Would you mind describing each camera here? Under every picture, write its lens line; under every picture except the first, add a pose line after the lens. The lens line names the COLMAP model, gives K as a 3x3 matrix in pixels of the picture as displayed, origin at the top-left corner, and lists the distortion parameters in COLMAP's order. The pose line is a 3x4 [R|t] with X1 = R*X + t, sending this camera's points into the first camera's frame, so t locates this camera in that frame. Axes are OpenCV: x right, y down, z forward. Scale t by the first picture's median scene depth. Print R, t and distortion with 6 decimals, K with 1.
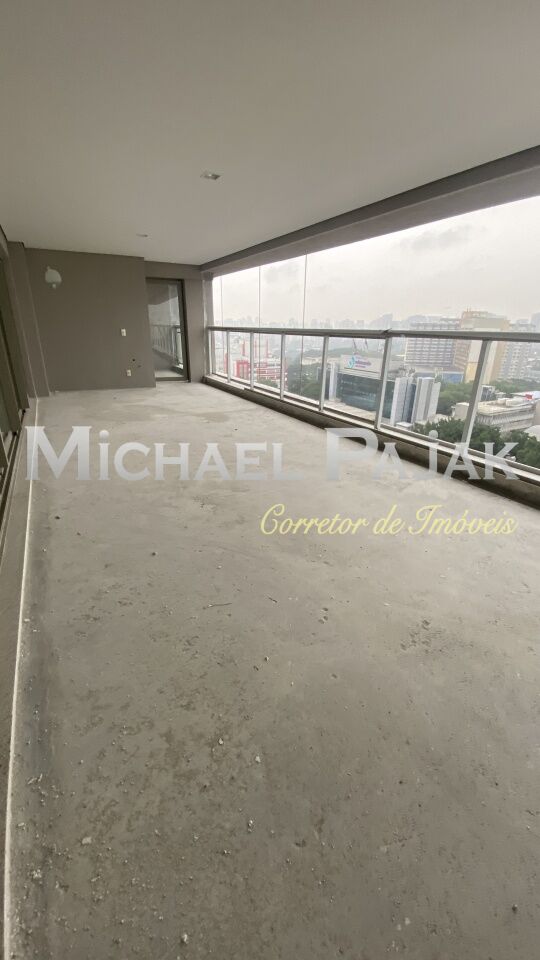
lens RADIAL K [[392.6, 0, 270.0], [0, 392.6, 480.0], [0, 0, 1]] dist [0.017430, -0.031149]
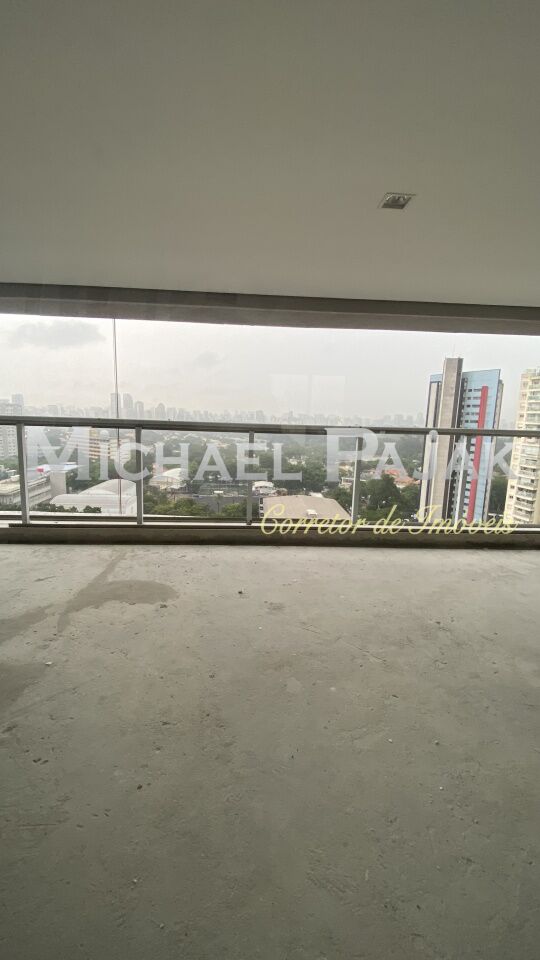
lens RADIAL K [[387.8, 0, 270.0], [0, 387.8, 480.0], [0, 0, 1]] dist [0.030793, -0.027329]
pose [[0.425344, -0.144354, 0.893445, -0.372998], [0.307628, 0.951479, 0.007278, -0.187690], [-0.851145, 0.271753, 0.449114, 0.456629]]
